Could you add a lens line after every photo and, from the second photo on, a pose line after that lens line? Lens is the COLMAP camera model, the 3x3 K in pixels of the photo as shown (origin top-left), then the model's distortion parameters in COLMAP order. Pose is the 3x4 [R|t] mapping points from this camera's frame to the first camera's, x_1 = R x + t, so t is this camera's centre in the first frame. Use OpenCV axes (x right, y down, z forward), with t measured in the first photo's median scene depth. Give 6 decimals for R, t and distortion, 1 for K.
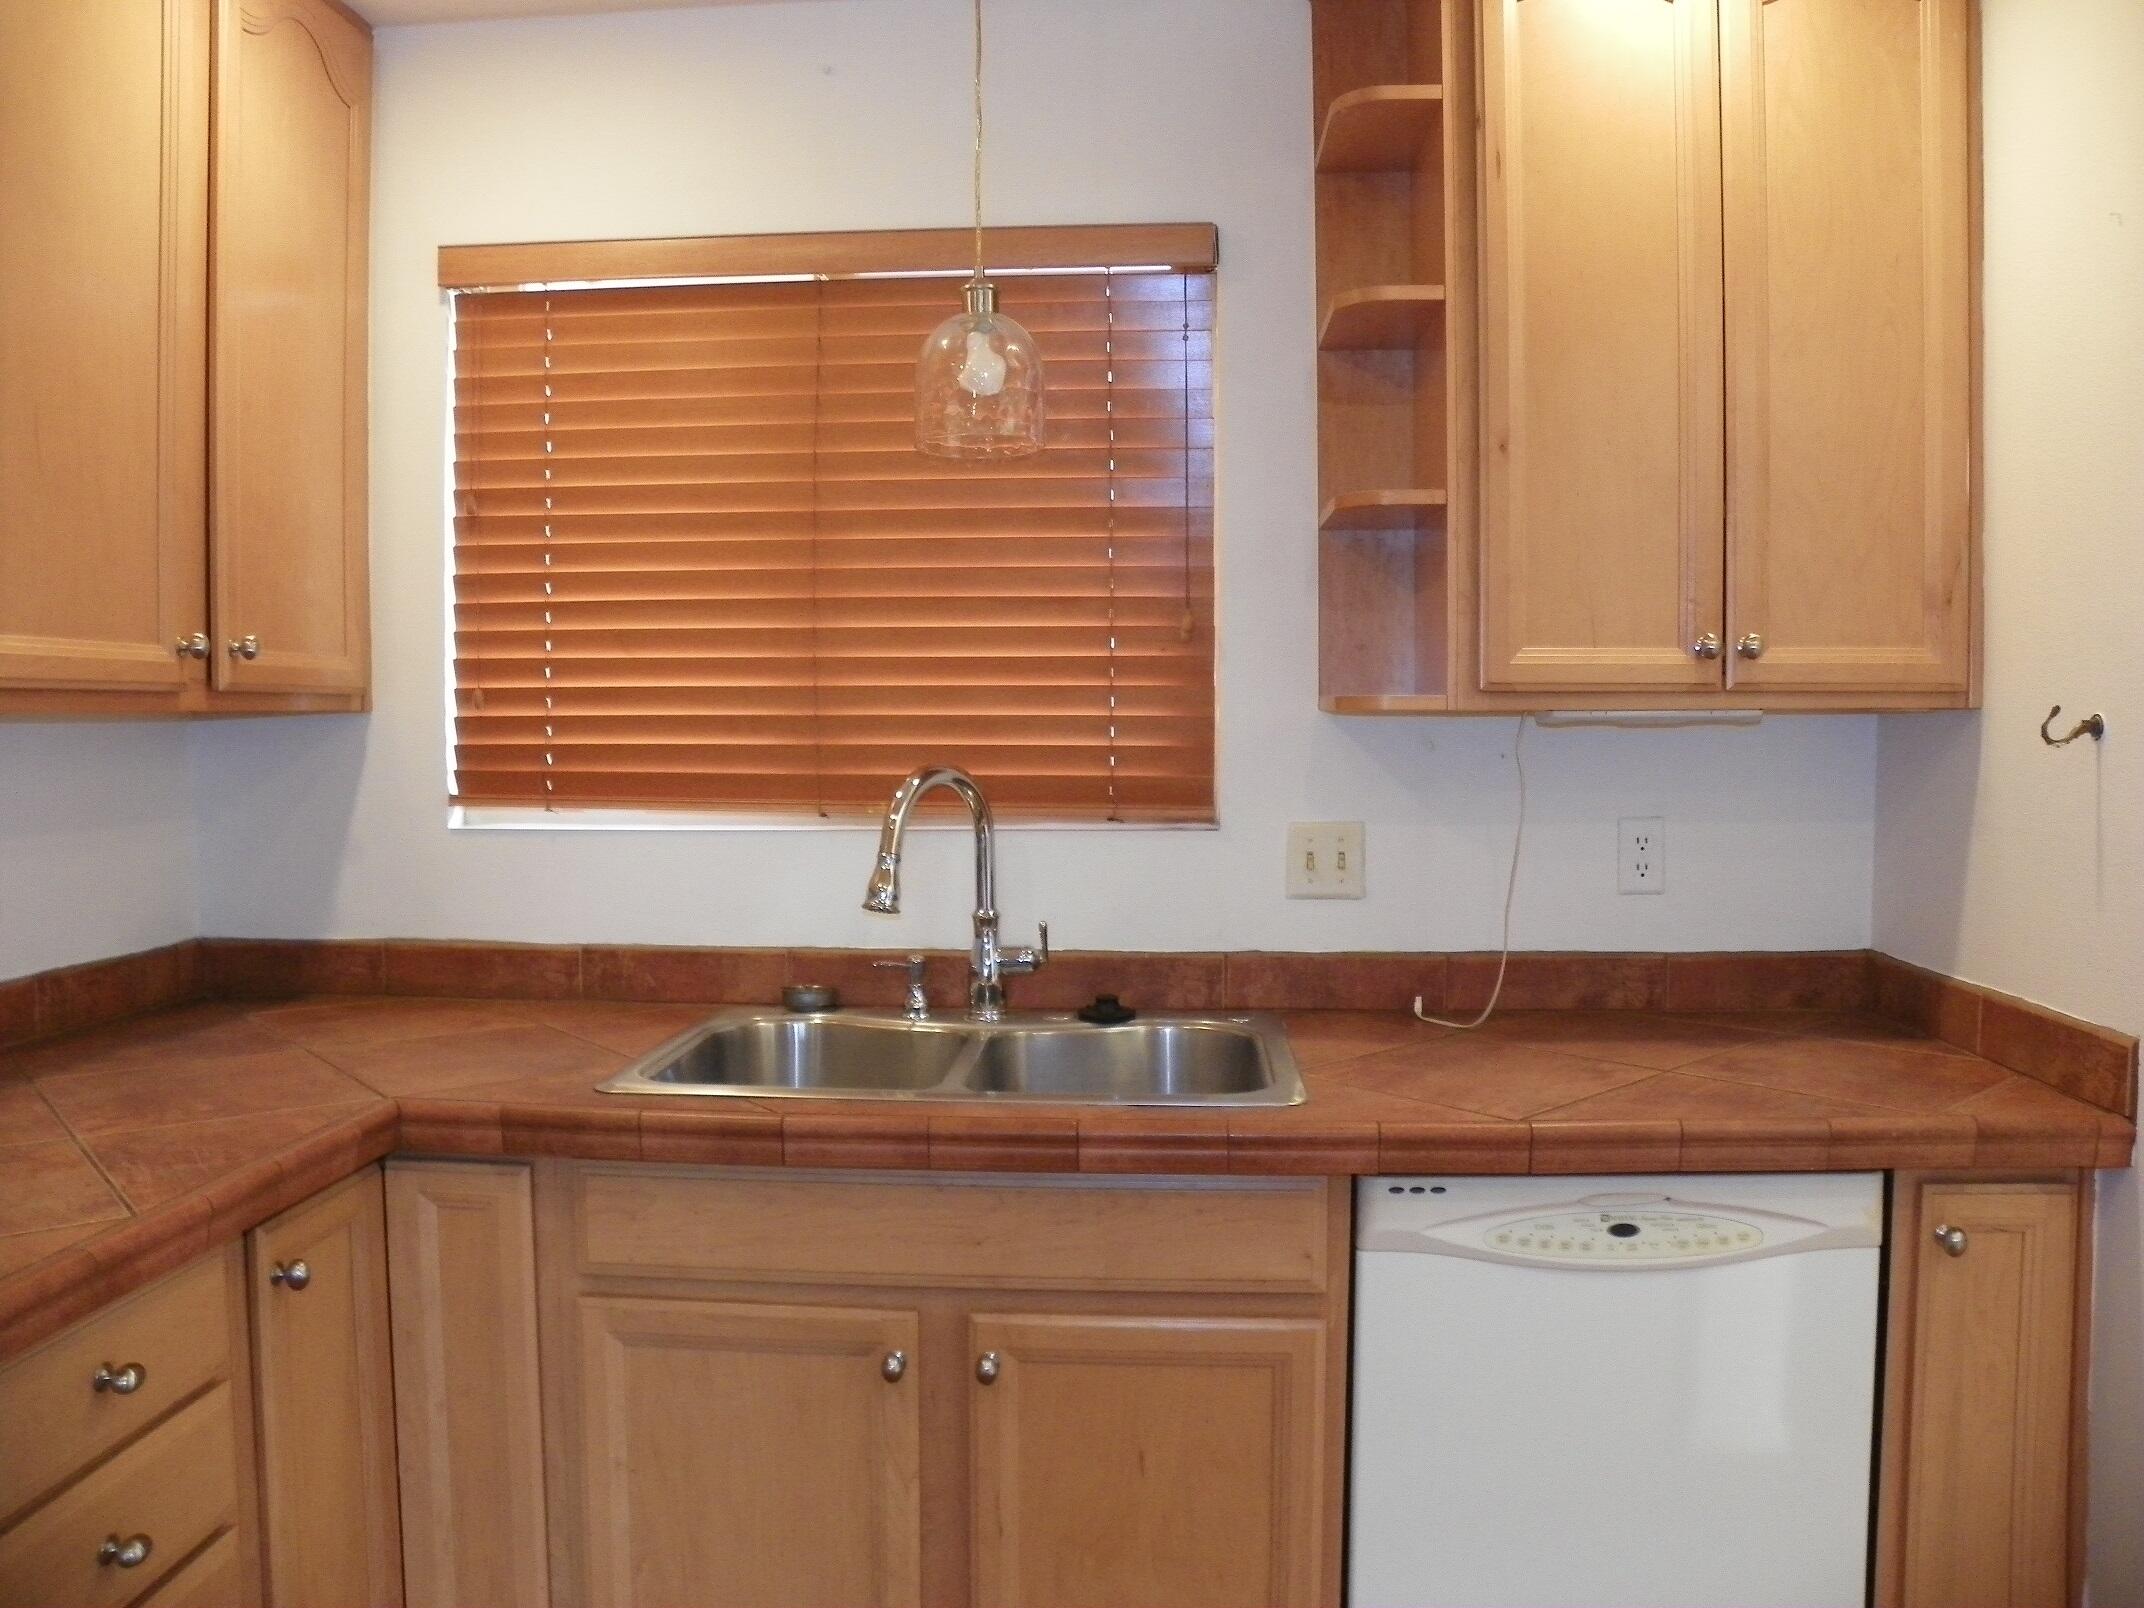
lens RADIAL K [[1645.3, 0, 1084.9], [0, 1645.3, 785.2], [0, 0, 1]] dist [-0.144065, 0.076537]
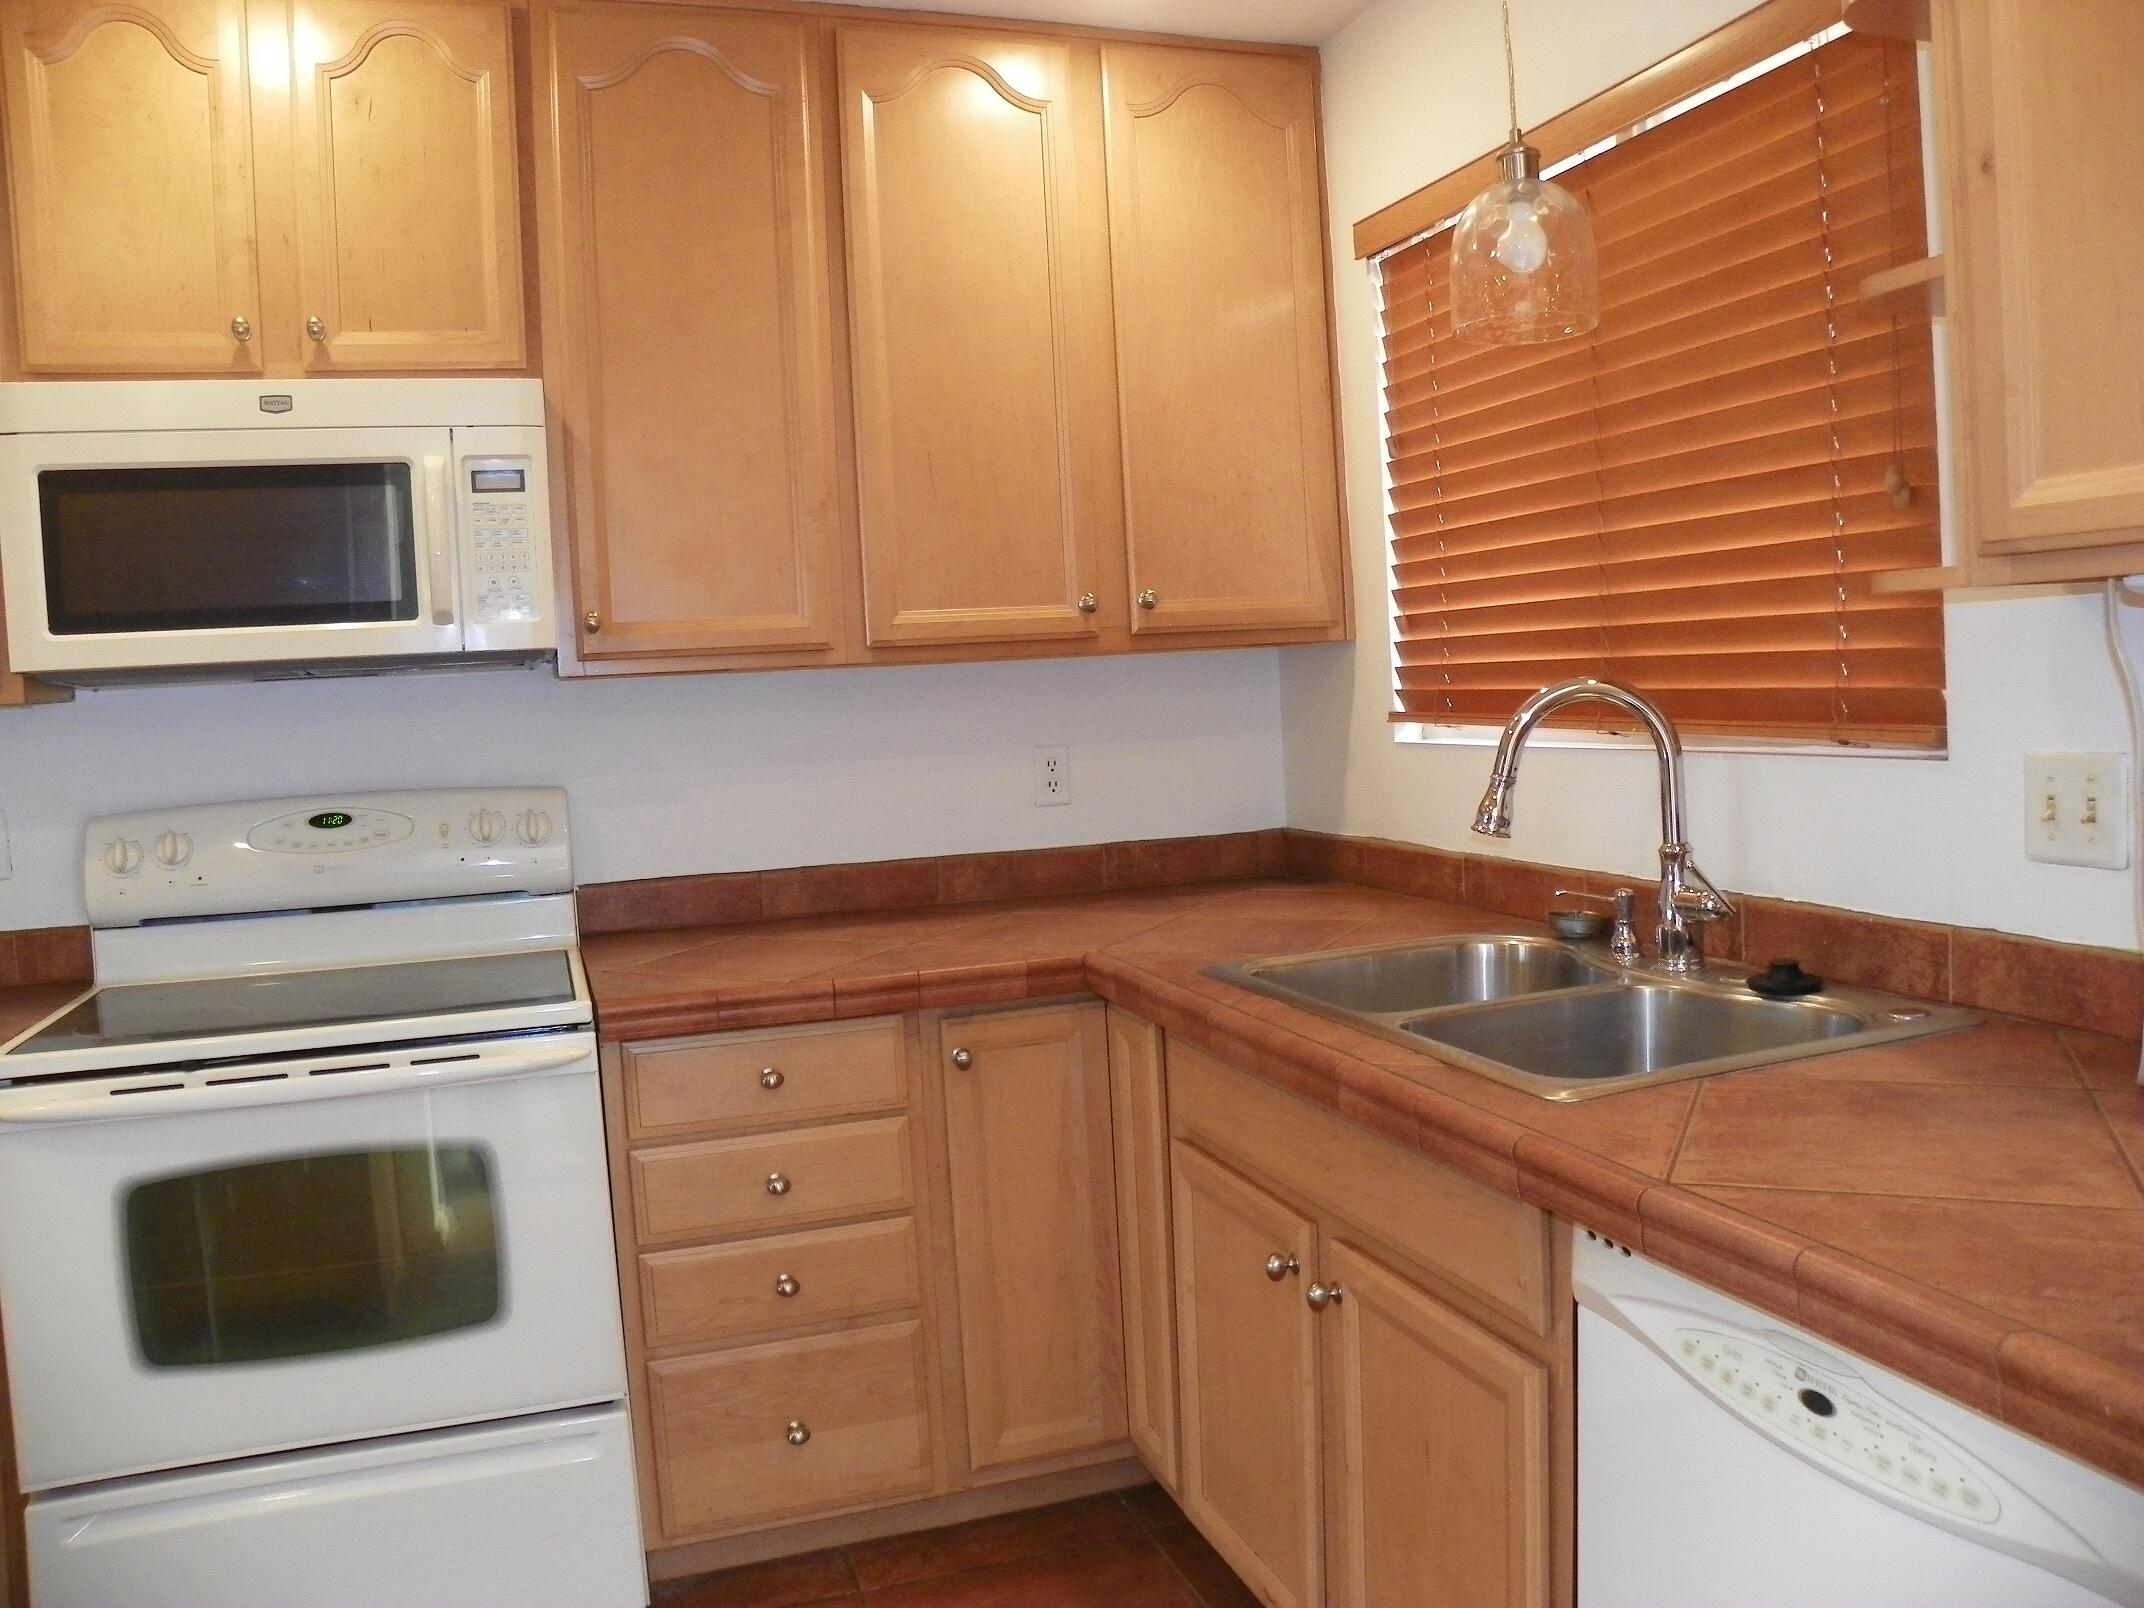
lens RADIAL K [[1645.3, 0, 1084.9], [0, 1645.3, 785.2], [0, 0, 1]] dist [-0.144065, 0.076537]
pose [[0.386547, 0.039521, -0.921423, 0.600763], [0.014590, 0.998694, 0.048956, -0.001911], [0.922154, -0.032368, 0.385465, 0.379031]]
